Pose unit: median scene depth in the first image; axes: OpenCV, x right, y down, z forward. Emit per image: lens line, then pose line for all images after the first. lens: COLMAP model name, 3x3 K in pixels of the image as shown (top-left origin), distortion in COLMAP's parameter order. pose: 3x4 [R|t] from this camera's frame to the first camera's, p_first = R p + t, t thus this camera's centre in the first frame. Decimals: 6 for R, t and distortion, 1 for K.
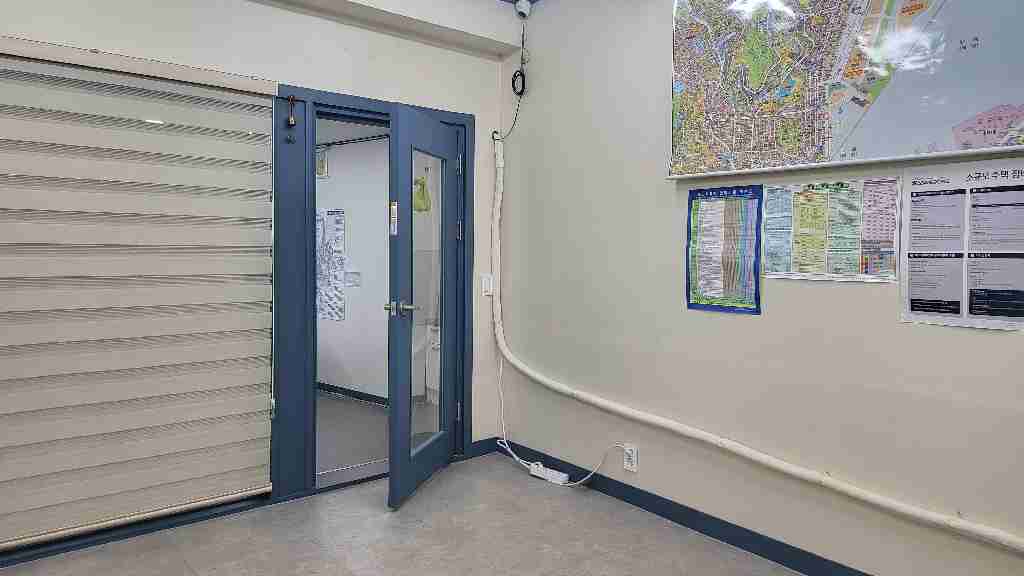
lens RADIAL K [[705.1, 0, 512.0], [0, 705.1, 288.0], [0, 0, 1]] dist [0.001914, -0.041857]
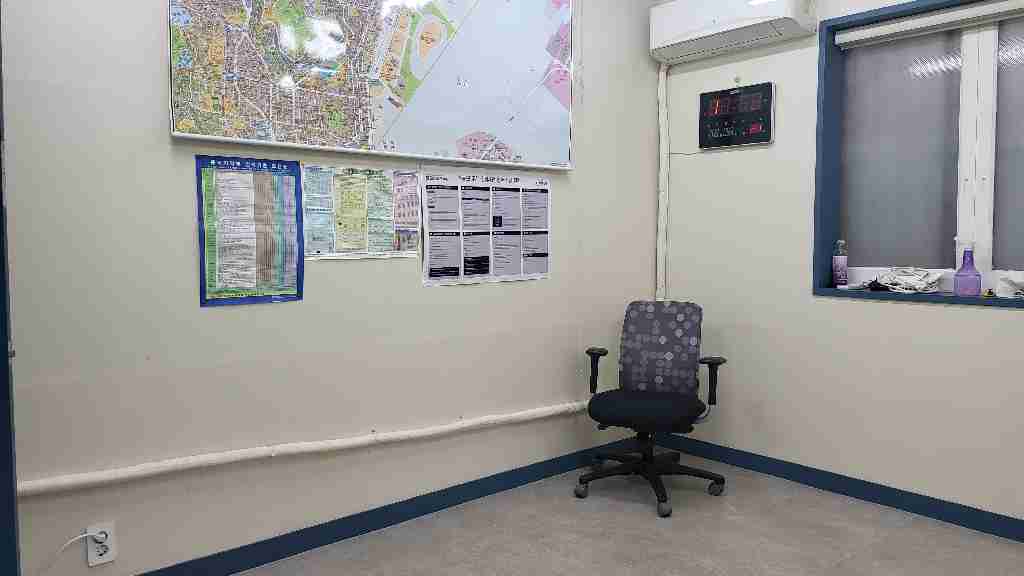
lens RADIAL K [[705.1, 0, 512.0], [0, 705.1, 288.0], [0, 0, 1]] dist [0.001914, -0.041857]
pose [[-0.066832, -0.080981, 0.994473, -0.678660], [0.060093, 0.994565, 0.085027, -0.045920], [-0.995953, 0.065444, -0.061602, 0.867488]]
